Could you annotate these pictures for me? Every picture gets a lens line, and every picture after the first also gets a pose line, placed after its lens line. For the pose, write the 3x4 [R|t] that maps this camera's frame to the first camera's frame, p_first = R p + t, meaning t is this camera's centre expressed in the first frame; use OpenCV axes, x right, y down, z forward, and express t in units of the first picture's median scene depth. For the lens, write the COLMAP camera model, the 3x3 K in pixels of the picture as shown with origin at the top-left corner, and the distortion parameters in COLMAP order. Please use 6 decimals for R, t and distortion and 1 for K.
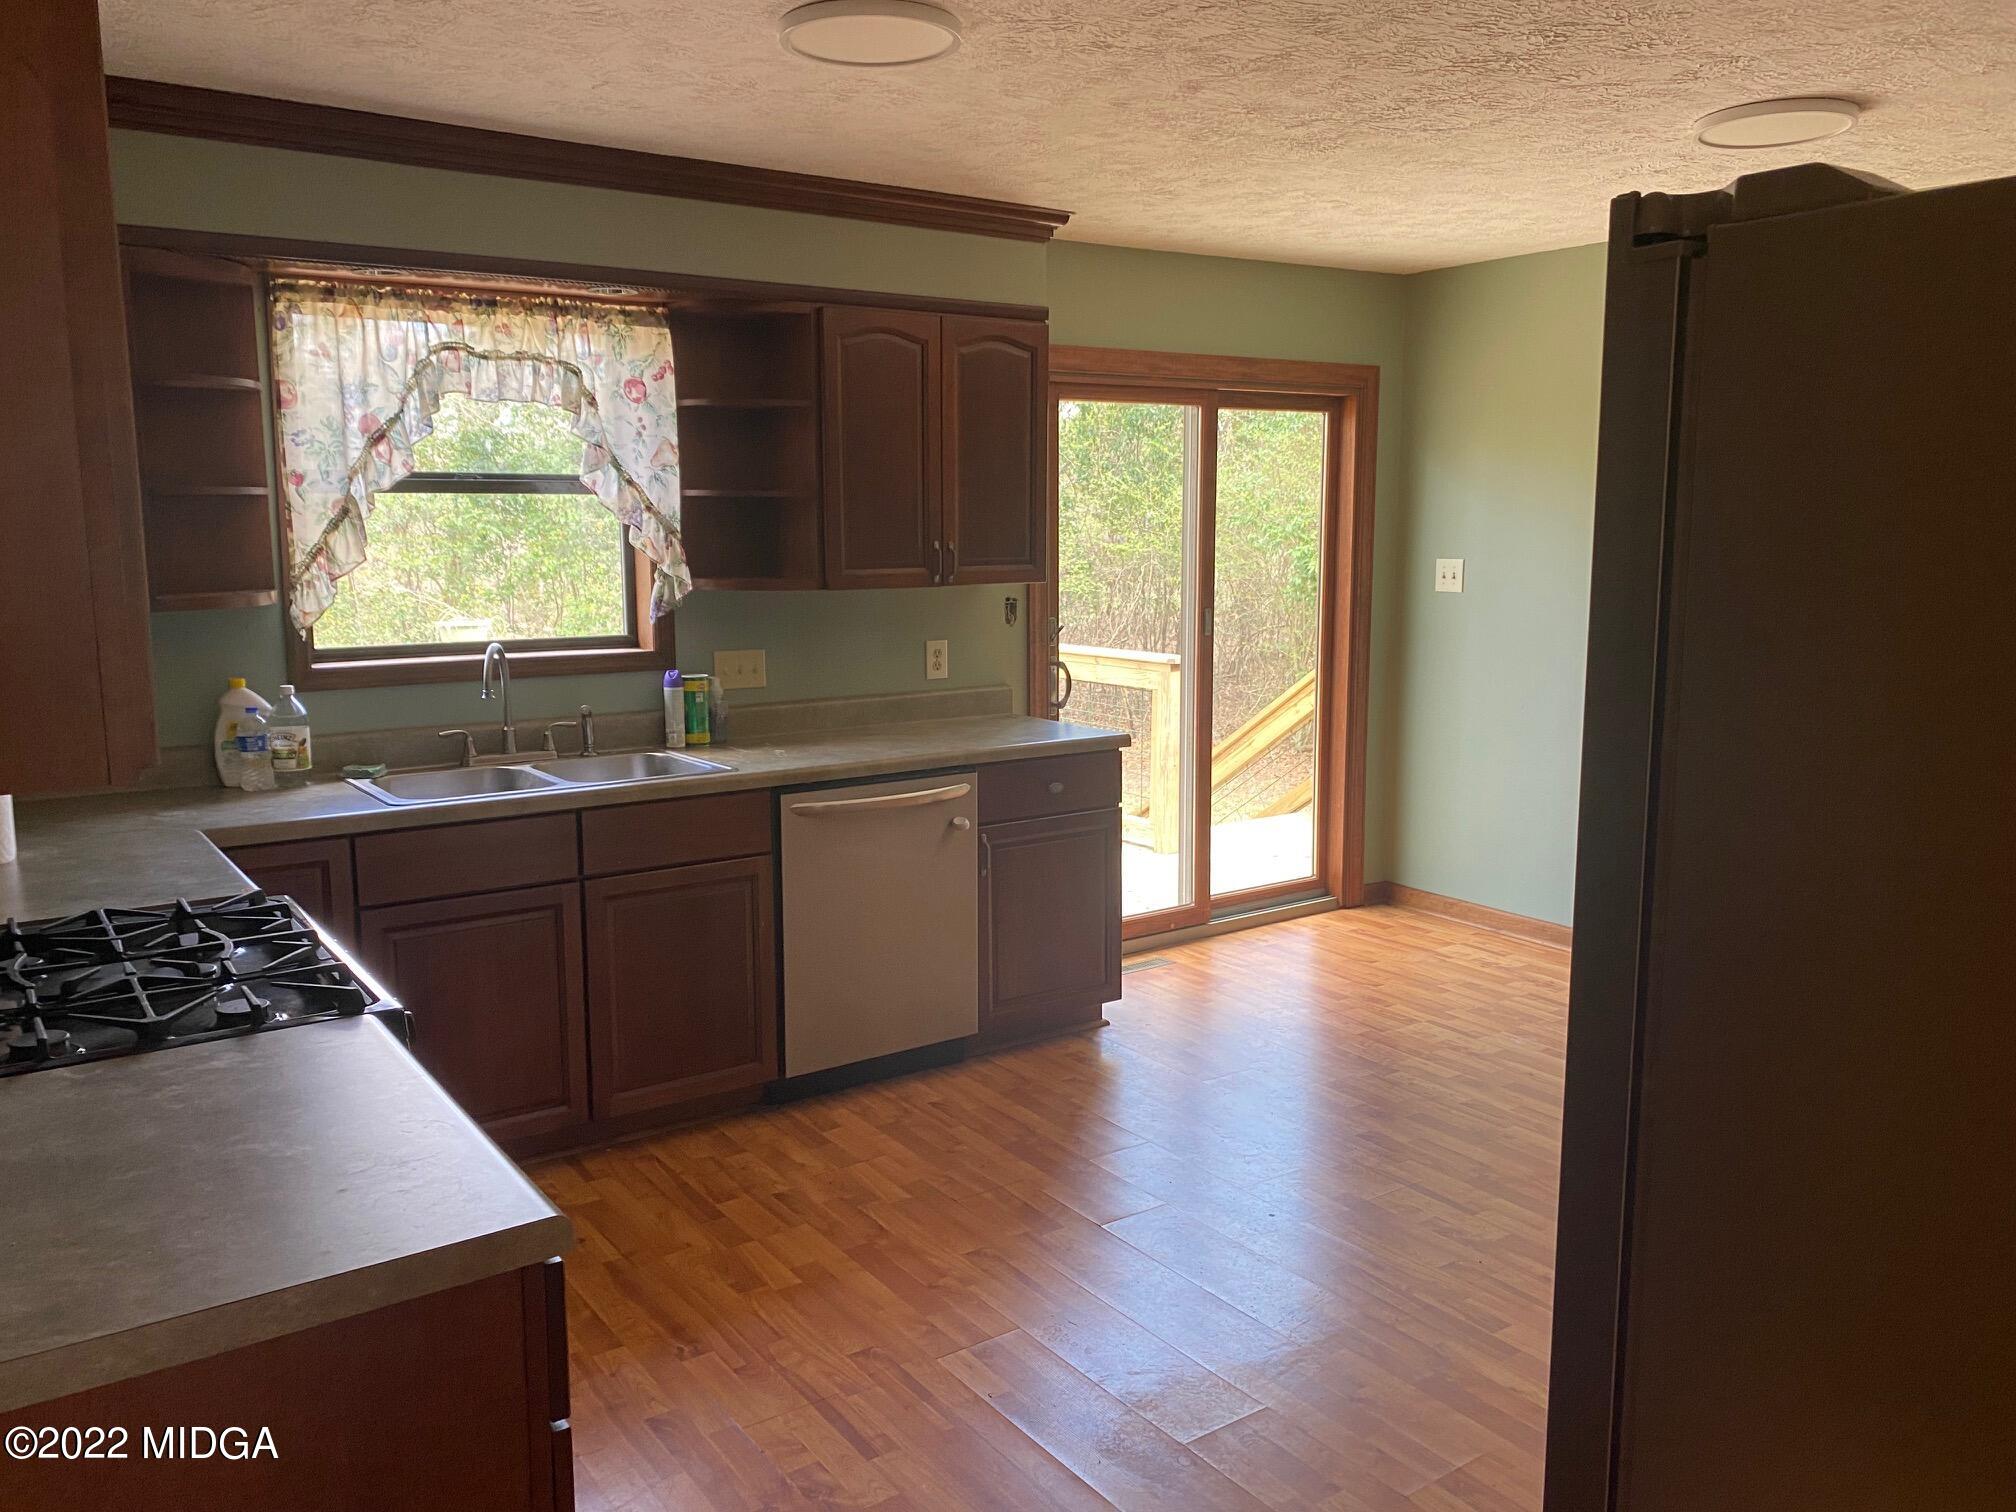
lens RADIAL K [[1543.0, 0, 1004.1], [0, 1543.0, 767.4], [0, 0, 1]] dist [-0.008078, -0.001736]
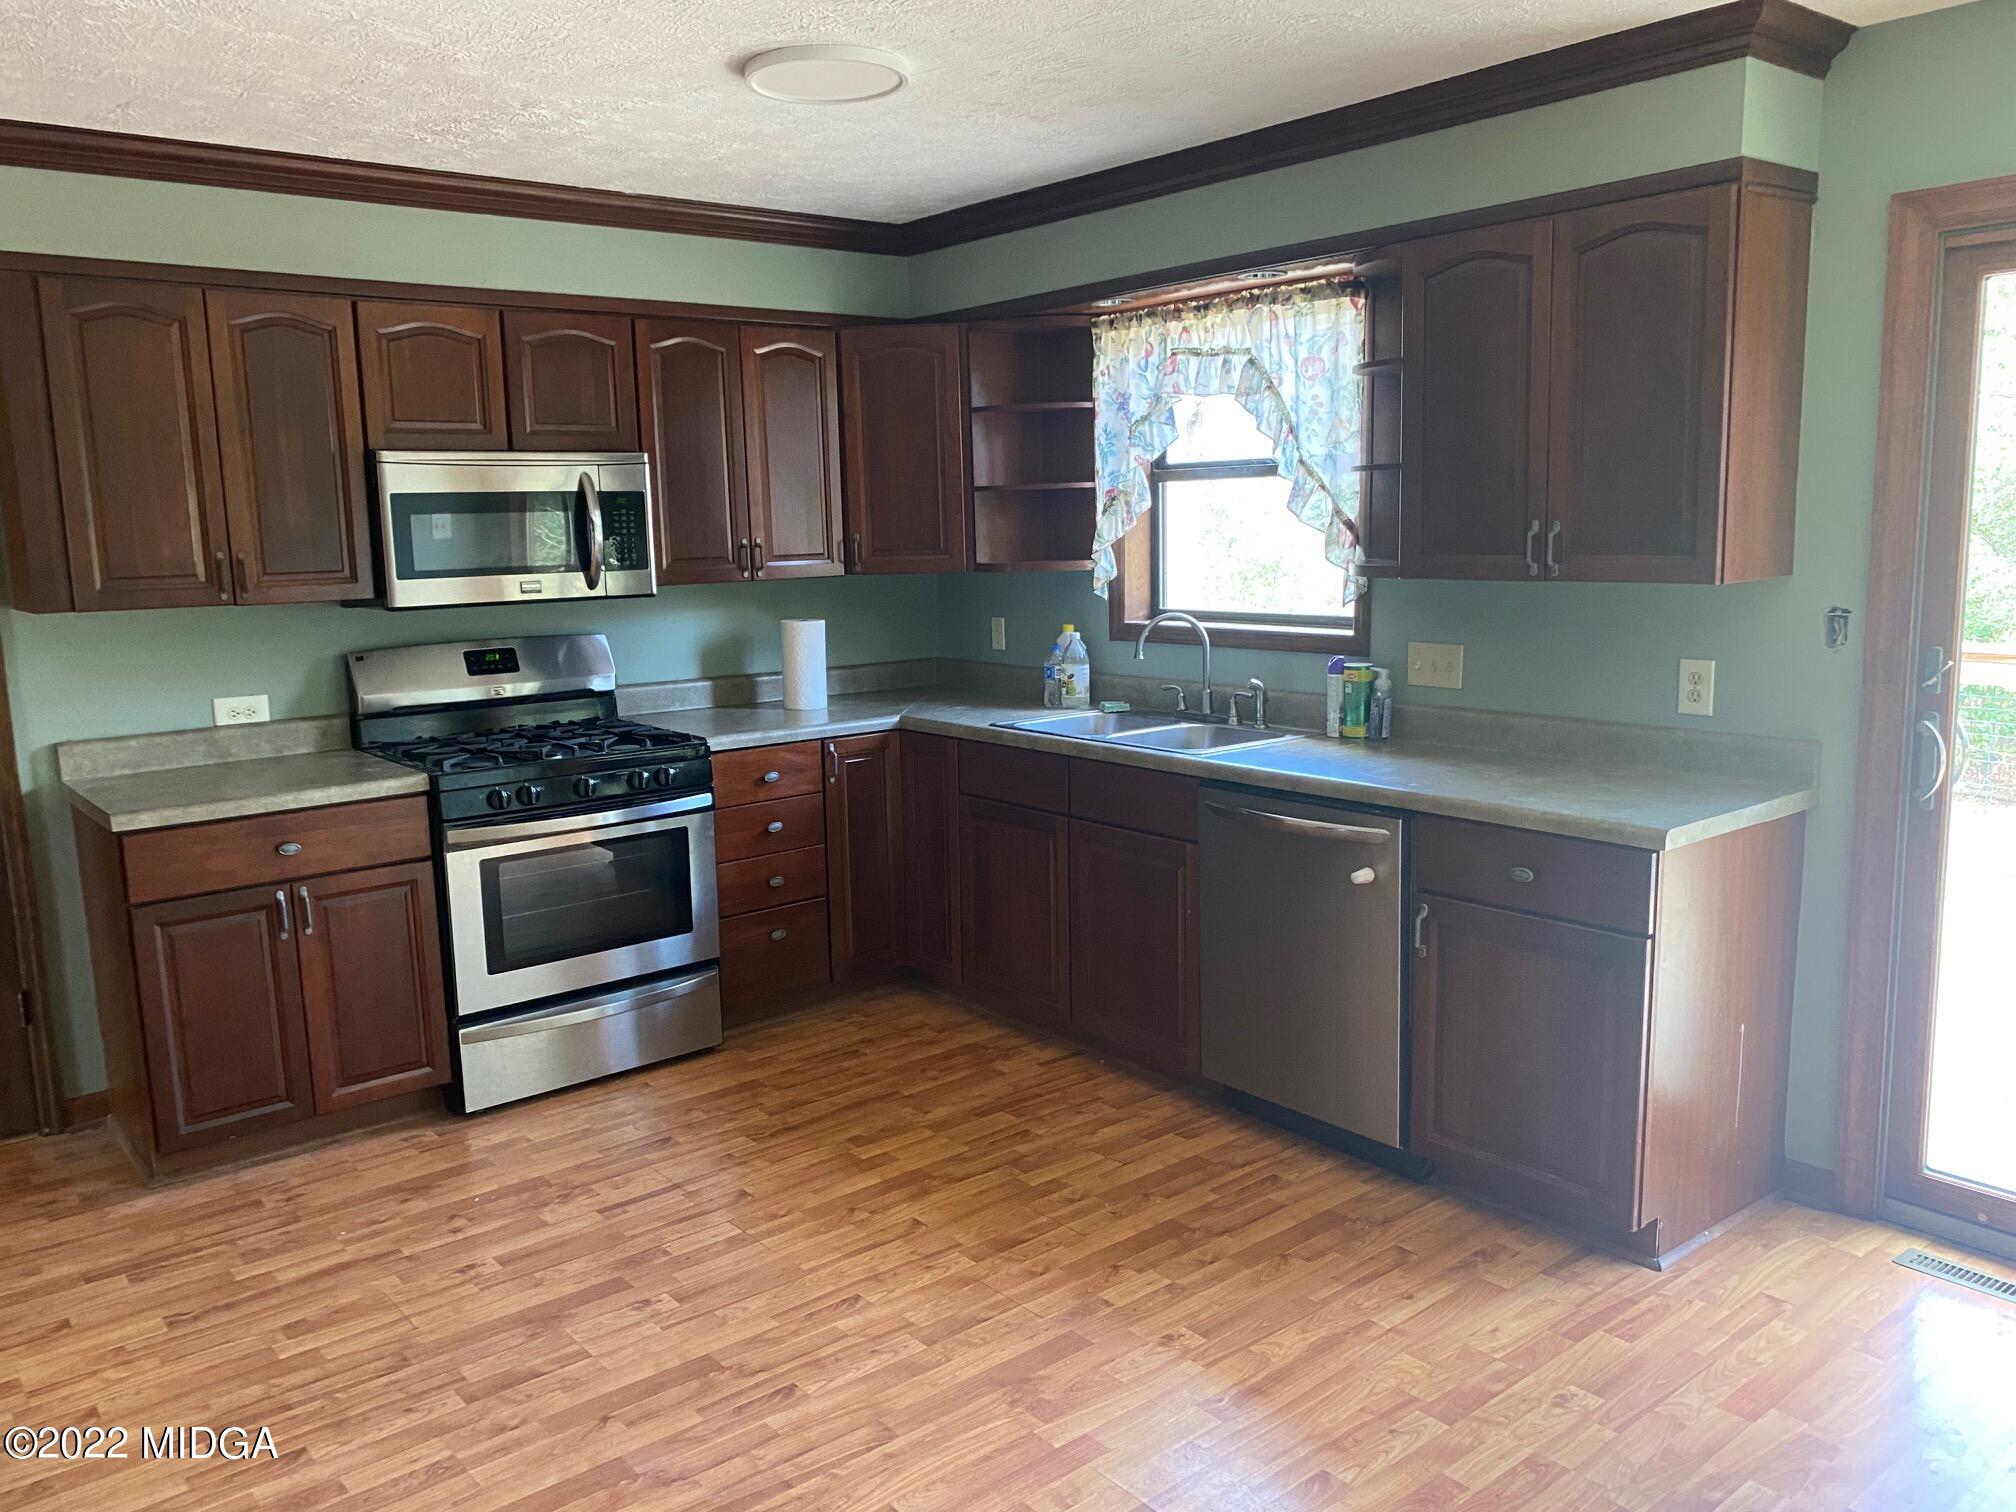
lens RADIAL K [[1609.7, 0, 1008.0], [0, 1609.7, 756.0], [0, 0, 1]] dist [0.111186, -0.000061]
pose [[0.047235, 0.160781, -0.985859, 0.855246], [-0.126692, 0.979955, 0.153747, -0.143088], [0.990817, 0.117638, 0.066658, 0.803176]]
